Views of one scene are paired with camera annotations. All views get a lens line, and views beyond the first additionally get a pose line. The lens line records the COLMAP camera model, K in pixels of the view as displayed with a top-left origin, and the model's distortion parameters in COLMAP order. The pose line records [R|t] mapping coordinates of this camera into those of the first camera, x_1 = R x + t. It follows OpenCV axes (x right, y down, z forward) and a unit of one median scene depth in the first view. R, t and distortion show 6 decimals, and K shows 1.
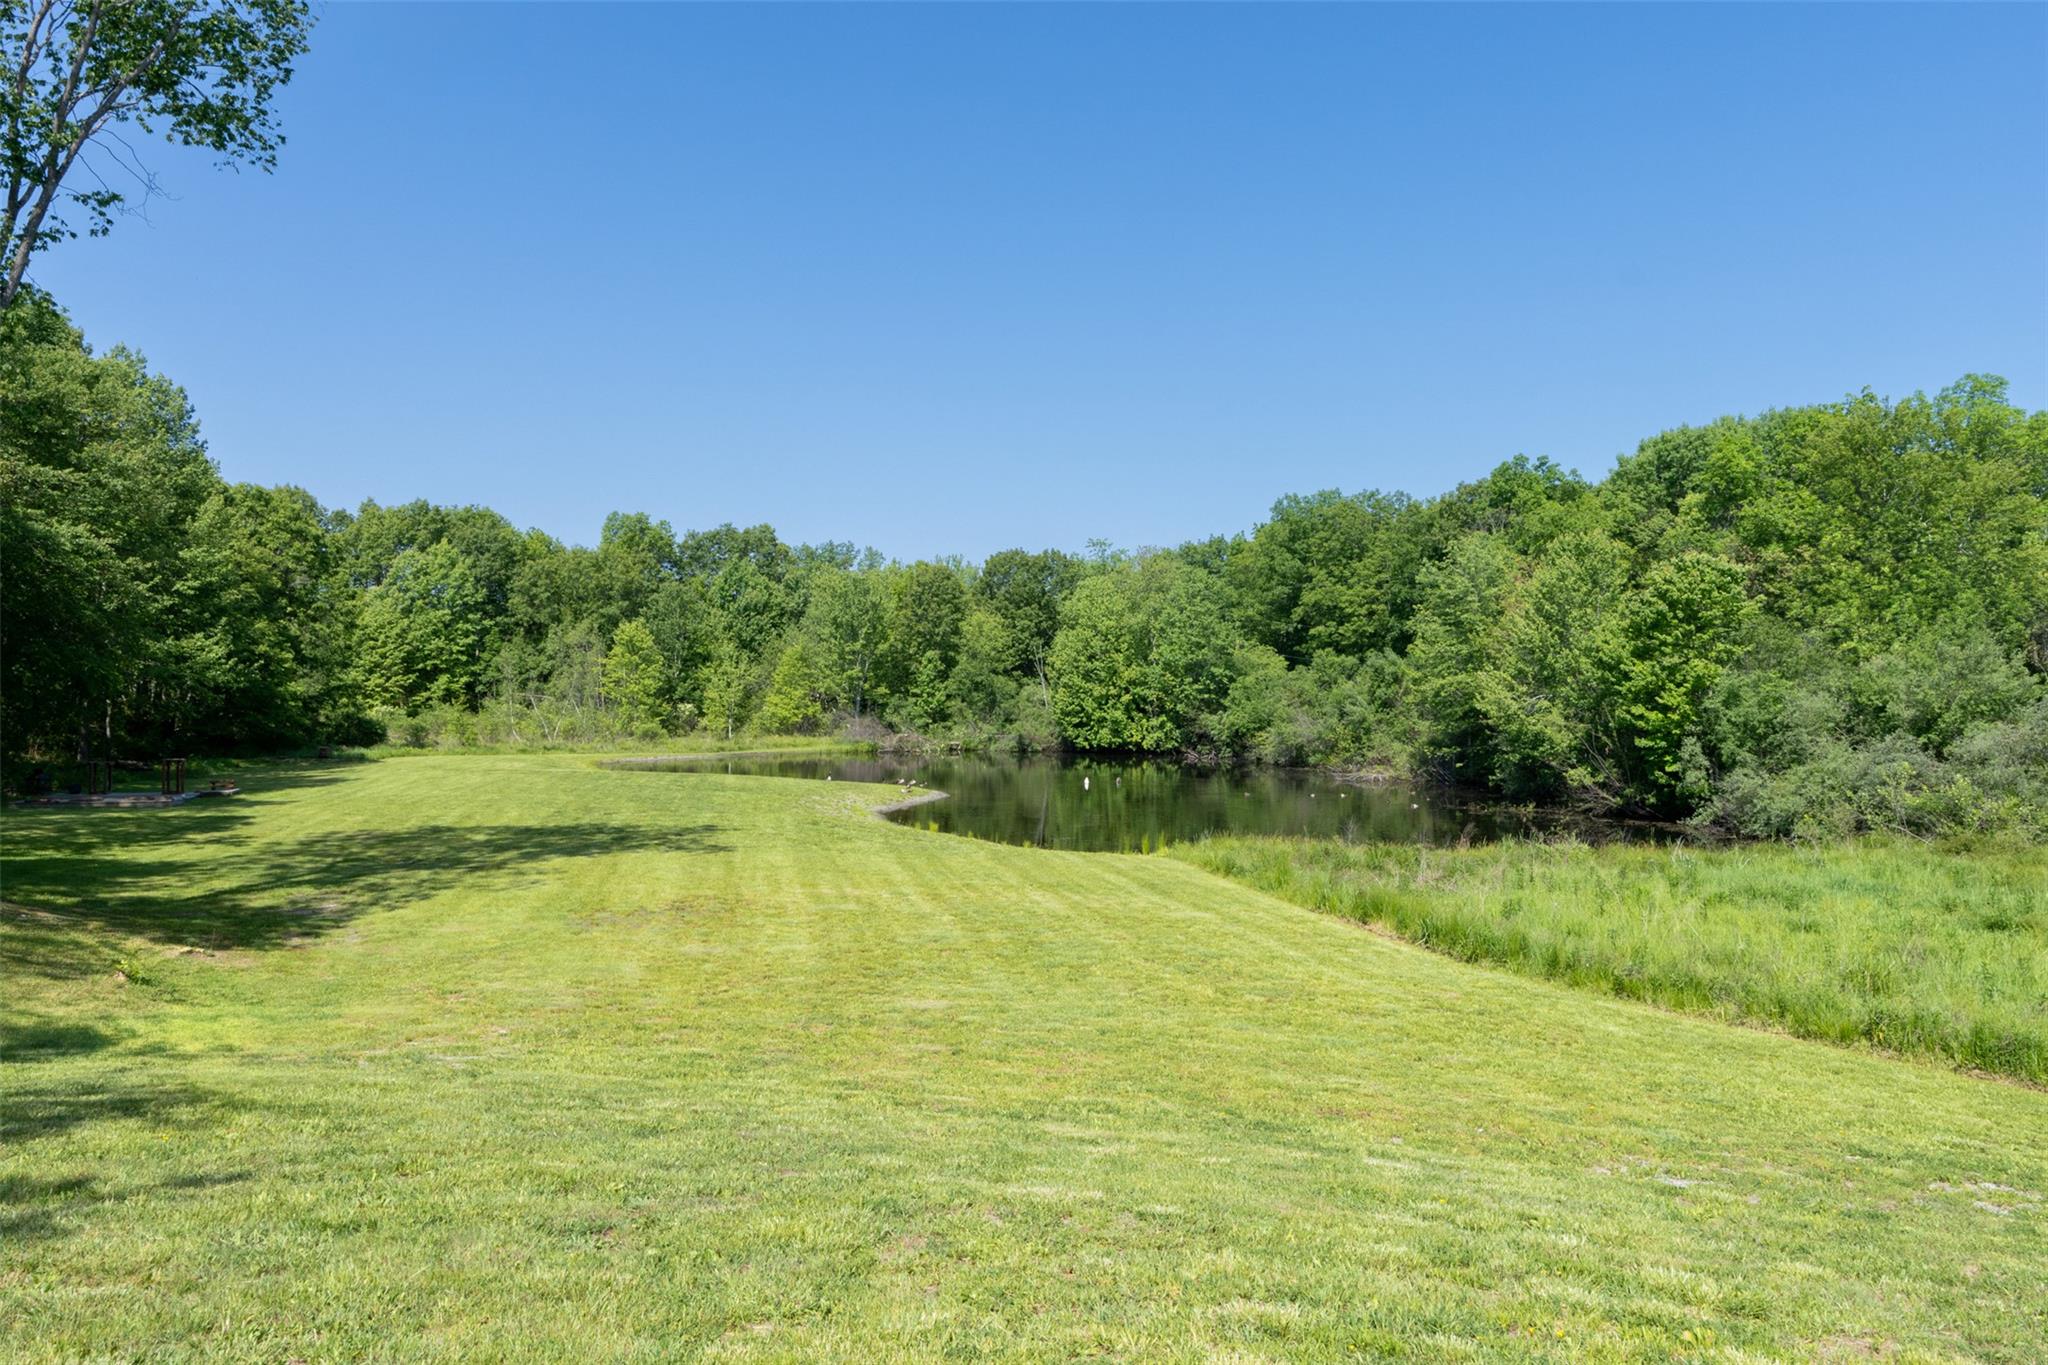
lens RADIAL K [[1441.2, 0, 1049.2], [0, 1441.2, 669.6], [0, 0, 1]] dist [-0.001830, -0.001683]
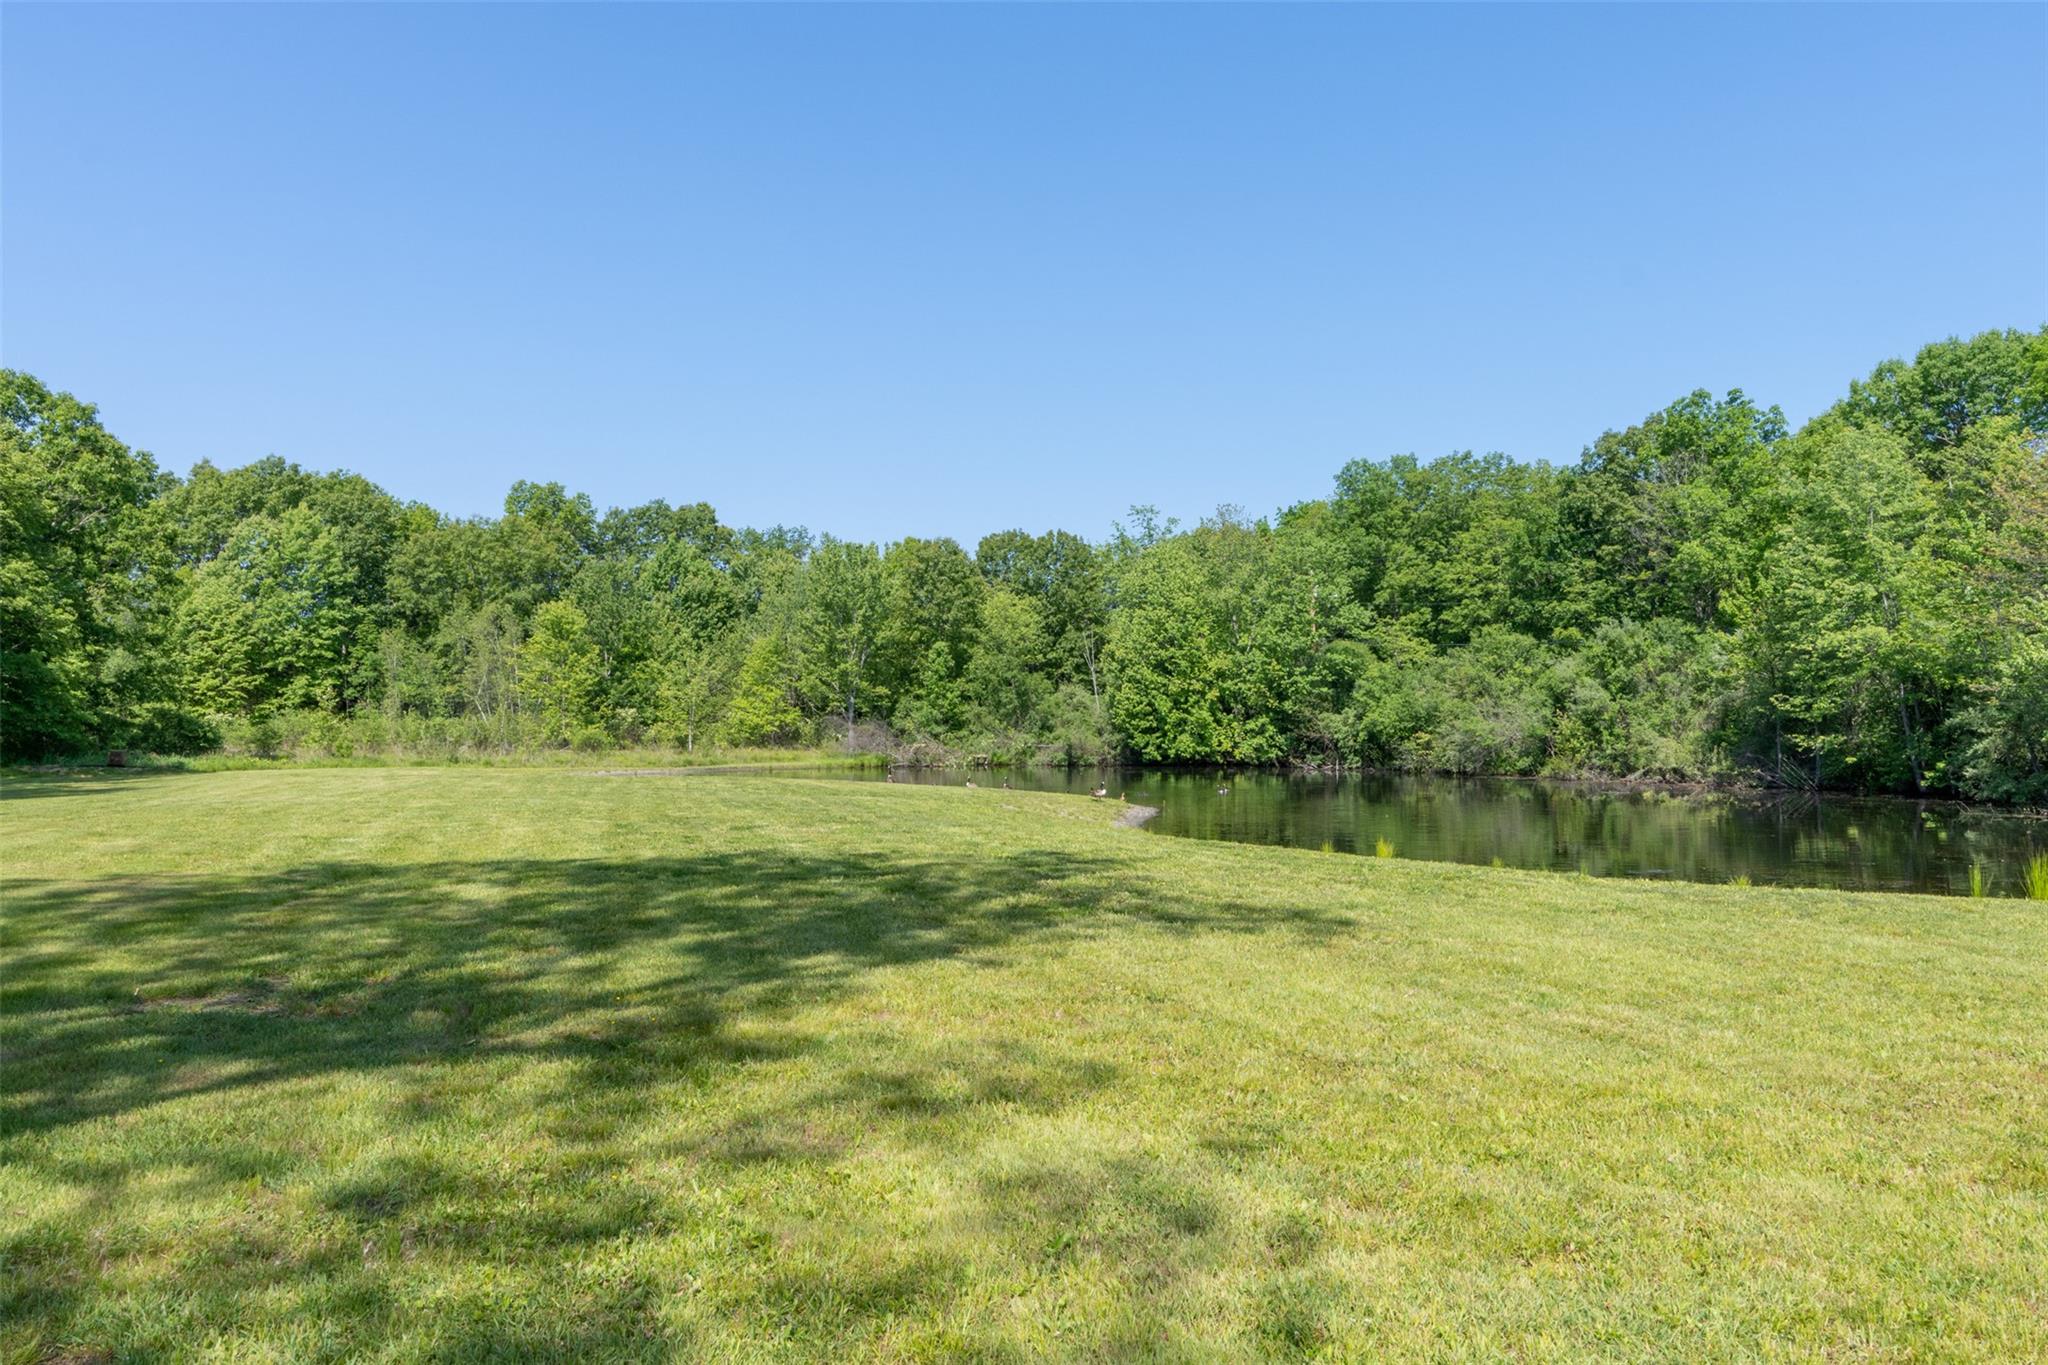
lens RADIAL K [[1441.2, 0, 1049.2], [0, 1441.2, 669.6], [0, 0, 1]] dist [-0.001830, -0.001683]
pose [[0.996226, -0.001524, 0.086787, -0.094749], [0.003780, 0.999659, -0.025837, 0.023965], [-0.086718, 0.026068, 0.995892, 0.212104]]
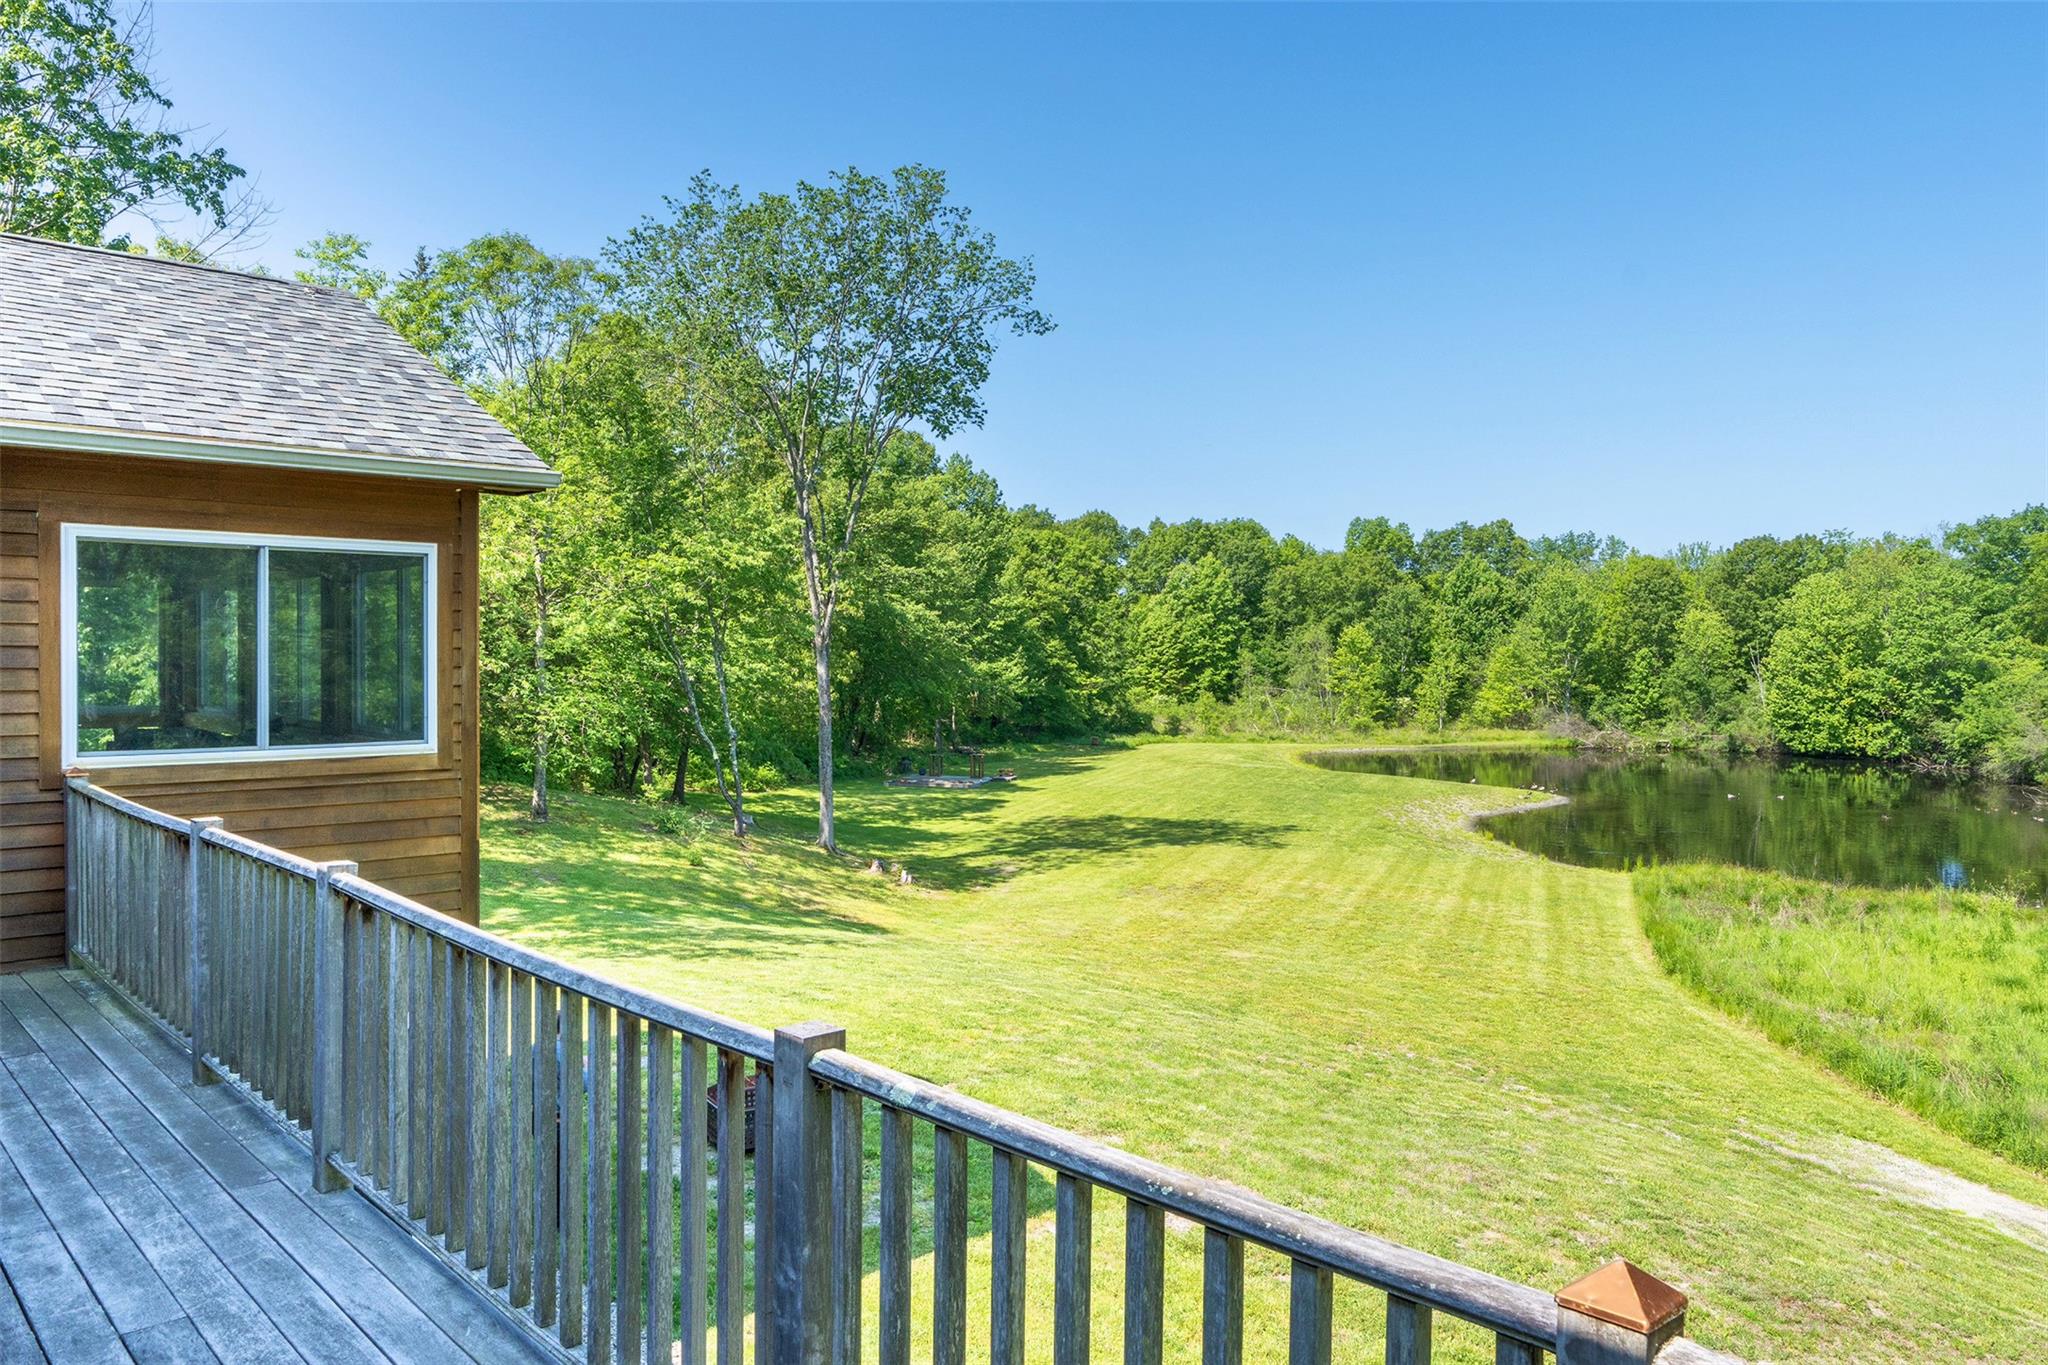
lens RADIAL K [[1455.4, 0, 1024.0], [0, 1455.4, 682.5], [0, 0, 1]] dist [-0.004358, 0.000039]
pose [[0.845195, 0.009804, -0.534369, 0.098709], [0.007923, 0.999492, 0.030869, -0.024831], [0.534400, -0.030324, 0.844688, -0.099631]]
